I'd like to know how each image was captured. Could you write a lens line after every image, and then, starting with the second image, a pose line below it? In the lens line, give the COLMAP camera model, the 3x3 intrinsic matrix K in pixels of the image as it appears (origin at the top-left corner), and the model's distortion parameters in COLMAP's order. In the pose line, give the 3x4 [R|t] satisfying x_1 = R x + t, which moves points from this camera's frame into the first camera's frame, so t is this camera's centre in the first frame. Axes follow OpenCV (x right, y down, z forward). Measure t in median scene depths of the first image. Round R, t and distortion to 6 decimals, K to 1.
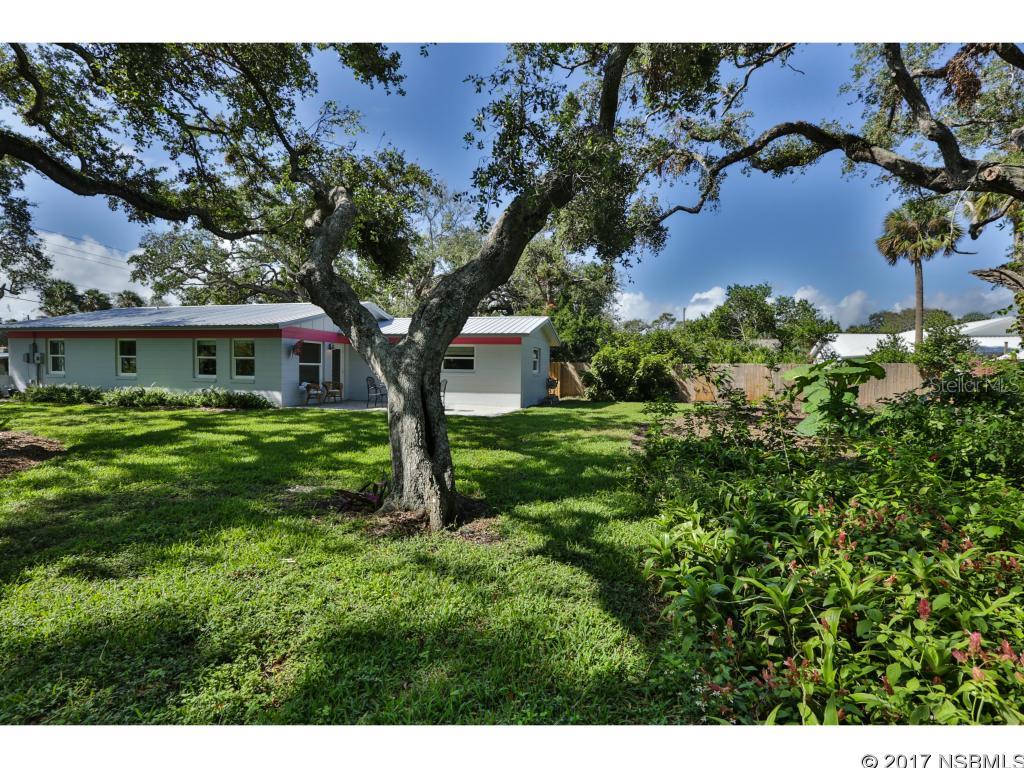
lens RADIAL K [[498.5, 0, 506.1], [0, 498.5, 387.3], [0, 0, 1]] dist [-0.050884, 0.017874]
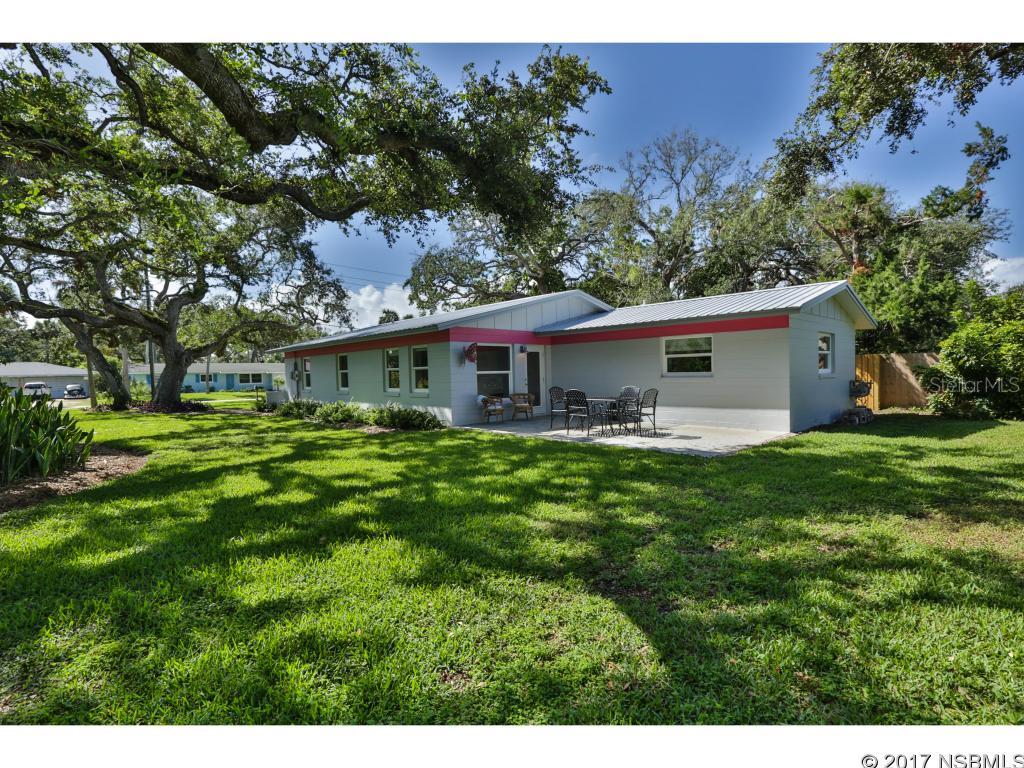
lens RADIAL K [[498.5, 0, 506.1], [0, 498.5, 387.3], [0, 0, 1]] dist [-0.050884, 0.017874]
pose [[0.841840, -0.019260, -0.539383, 0.049098], [0.016307, 0.999814, -0.010250, -0.010456], [0.539480, -0.000167, 0.841998, 0.250472]]
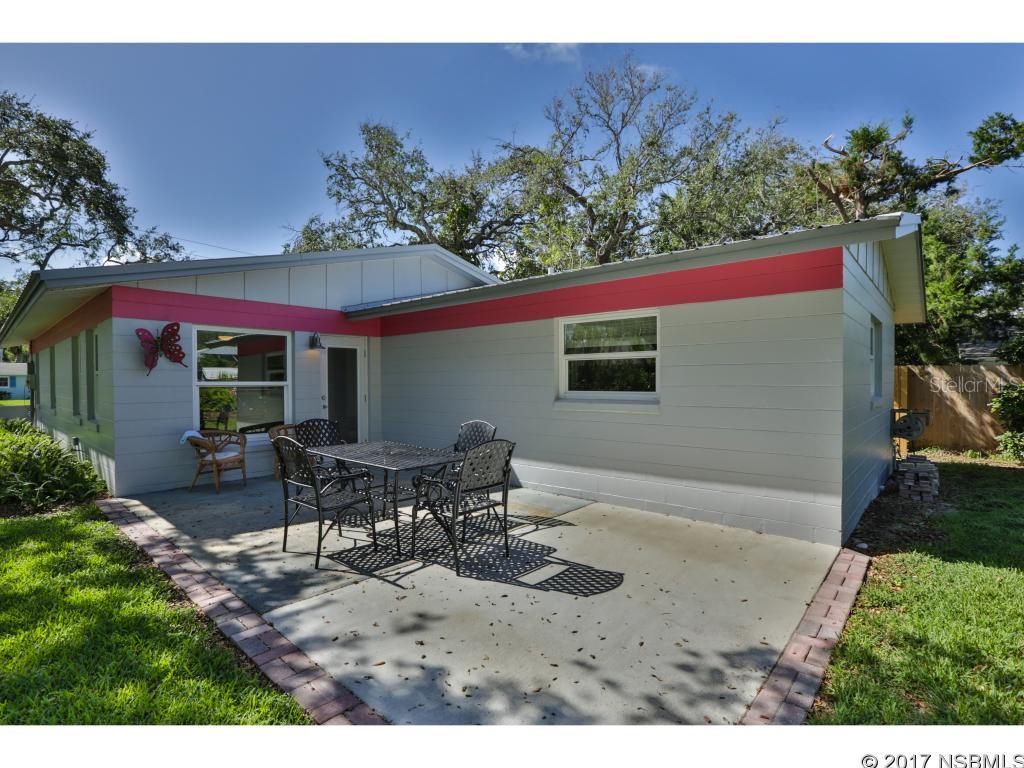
lens RADIAL K [[498.5, 0, 506.1], [0, 498.5, 387.3], [0, 0, 1]] dist [-0.050884, 0.017874]
pose [[0.889900, -0.013595, -0.455953, -0.006667], [0.000205, 0.999568, -0.029403, -0.024682], [0.456155, 0.026072, 0.889518, 0.573459]]
